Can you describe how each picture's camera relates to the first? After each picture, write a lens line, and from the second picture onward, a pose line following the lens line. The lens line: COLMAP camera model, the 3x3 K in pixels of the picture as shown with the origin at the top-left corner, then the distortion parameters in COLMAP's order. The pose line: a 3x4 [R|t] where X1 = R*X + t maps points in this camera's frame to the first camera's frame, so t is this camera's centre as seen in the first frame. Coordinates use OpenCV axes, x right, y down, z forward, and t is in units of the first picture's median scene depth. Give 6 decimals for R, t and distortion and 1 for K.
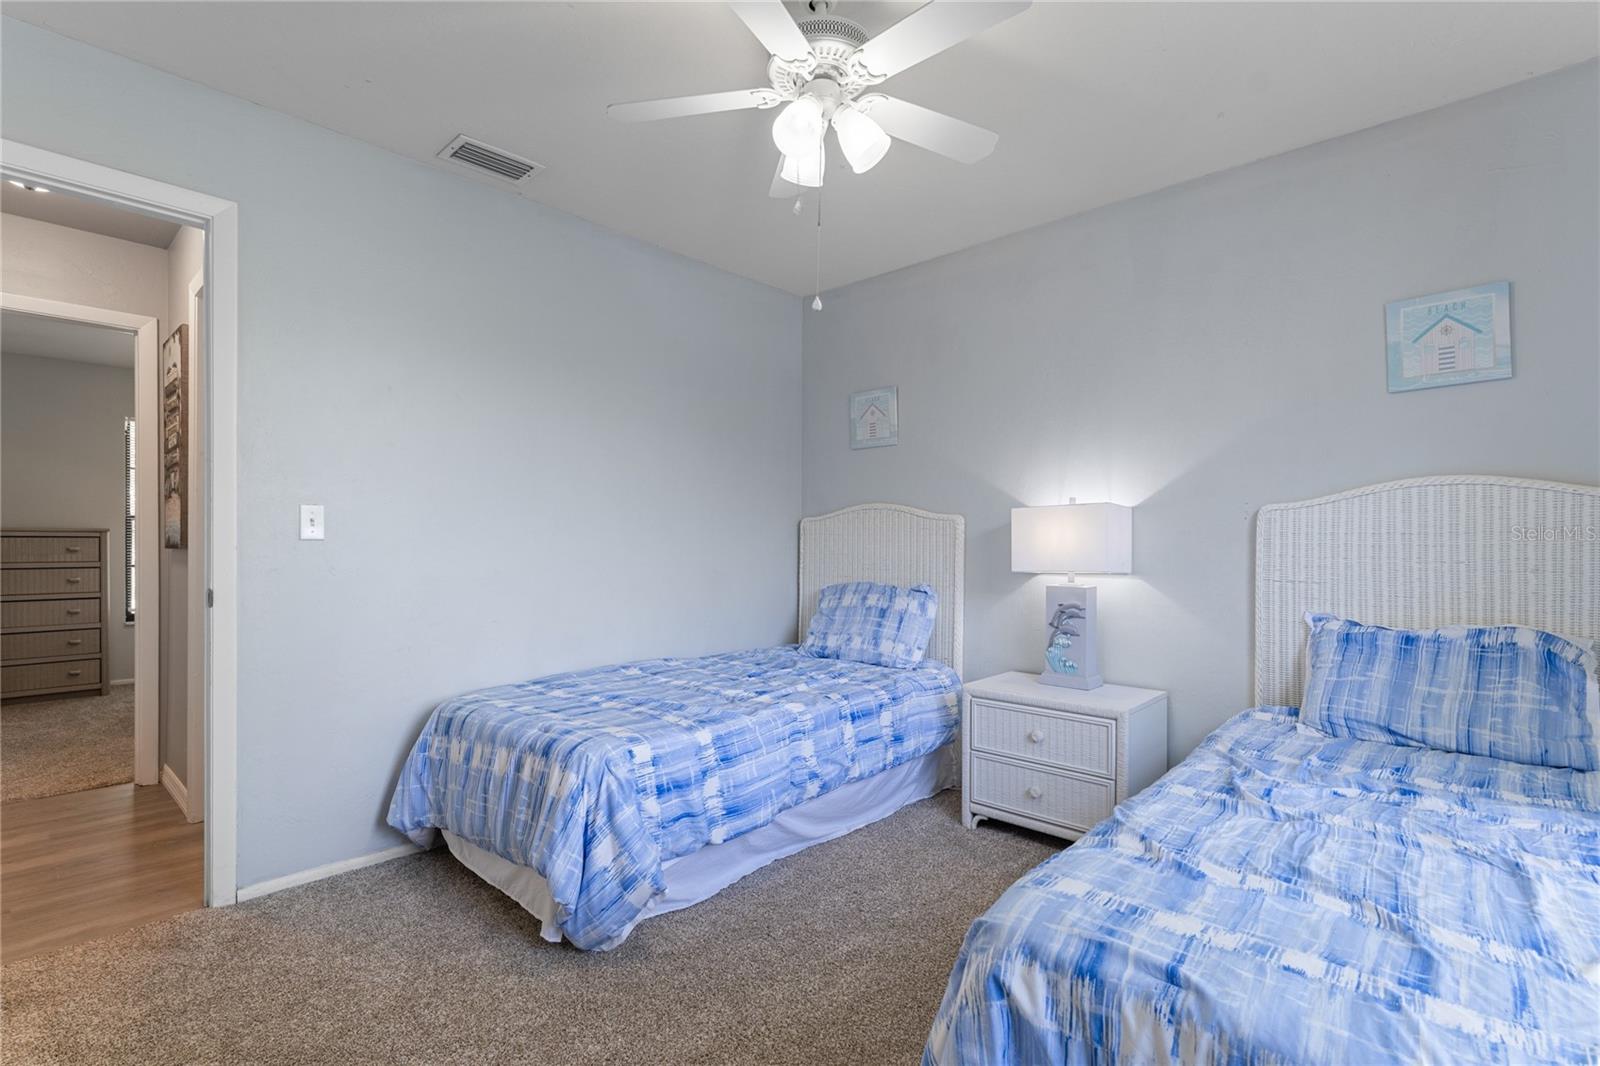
lens RADIAL K [[733.0, 0, 801.6], [0, 733.0, 538.2], [0, 0, 1]] dist [0.000425, -0.001341]
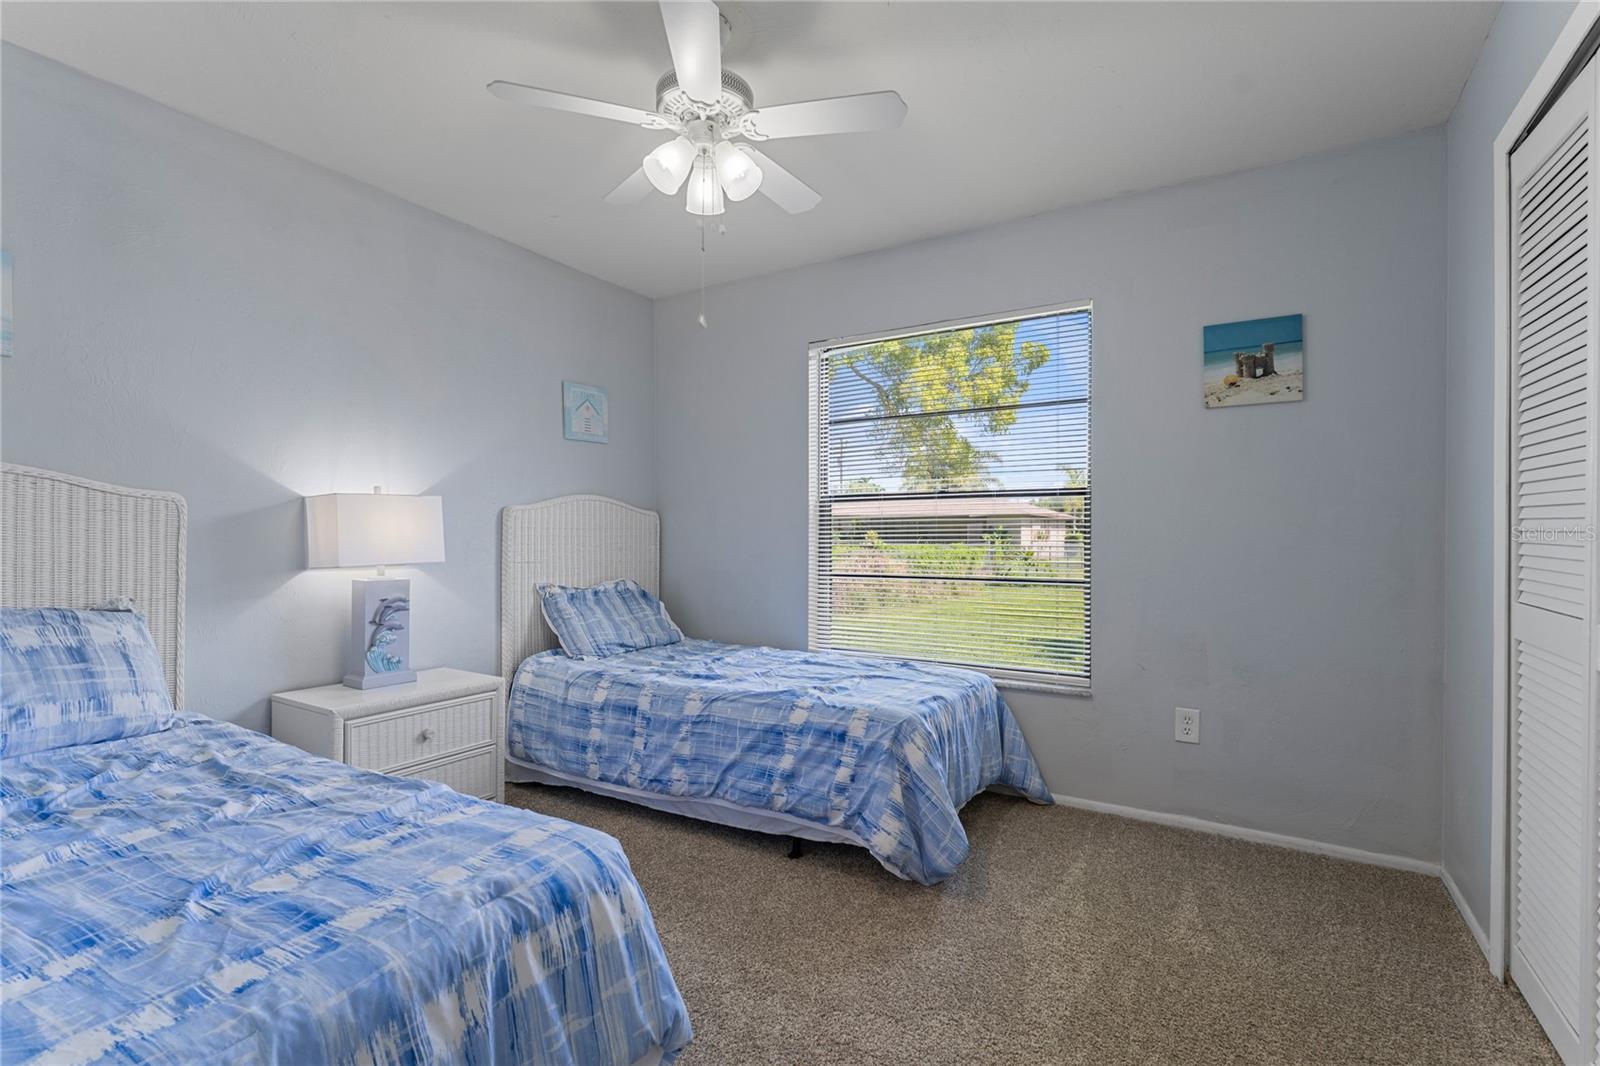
lens RADIAL K [[733.0, 0, 801.3], [0, 733.0, 530.0], [0, 0, 1]] dist [0.000425, -0.001341]
pose [[-0.186599, 0.026970, 0.982066, -0.708848], [0.018342, 0.999545, -0.023965, 0.036731], [-0.982265, 0.013542, -0.187009, 0.696992]]
